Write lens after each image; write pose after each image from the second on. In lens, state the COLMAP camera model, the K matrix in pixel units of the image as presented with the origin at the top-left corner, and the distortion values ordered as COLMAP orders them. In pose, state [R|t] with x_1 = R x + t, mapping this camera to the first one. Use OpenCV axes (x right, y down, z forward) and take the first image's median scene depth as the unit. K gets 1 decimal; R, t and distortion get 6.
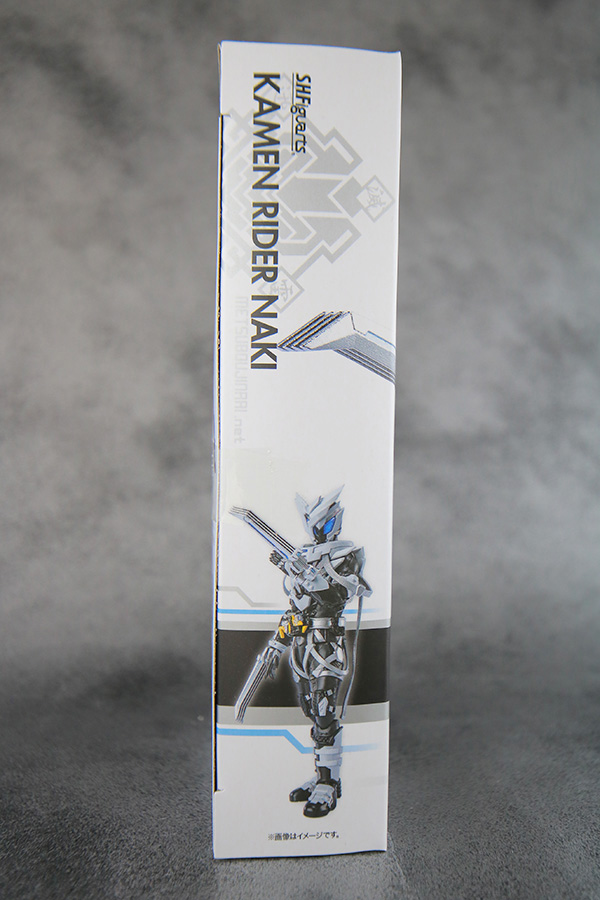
lens RADIAL K [[843.0, 0, 296.3], [0, 843.0, 438.6], [0, 0, 1]] dist [0.126226, -0.118892]
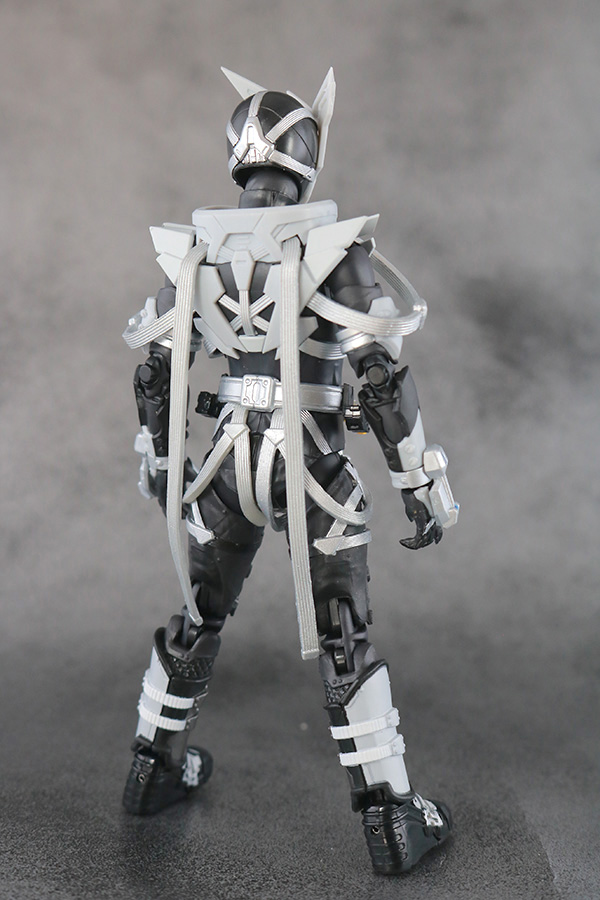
lens RADIAL K [[1359.5, 0, 300.0], [0, 1359.5, 450.0], [0, 0, 1]] dist [-0.104120, 0.521469]
pose [[0.993835, 0.012019, -0.110211, 0.011433], [-0.003646, 0.997112, 0.075856, -0.004852], [0.110805, -0.074987, 0.991009, -0.150770]]
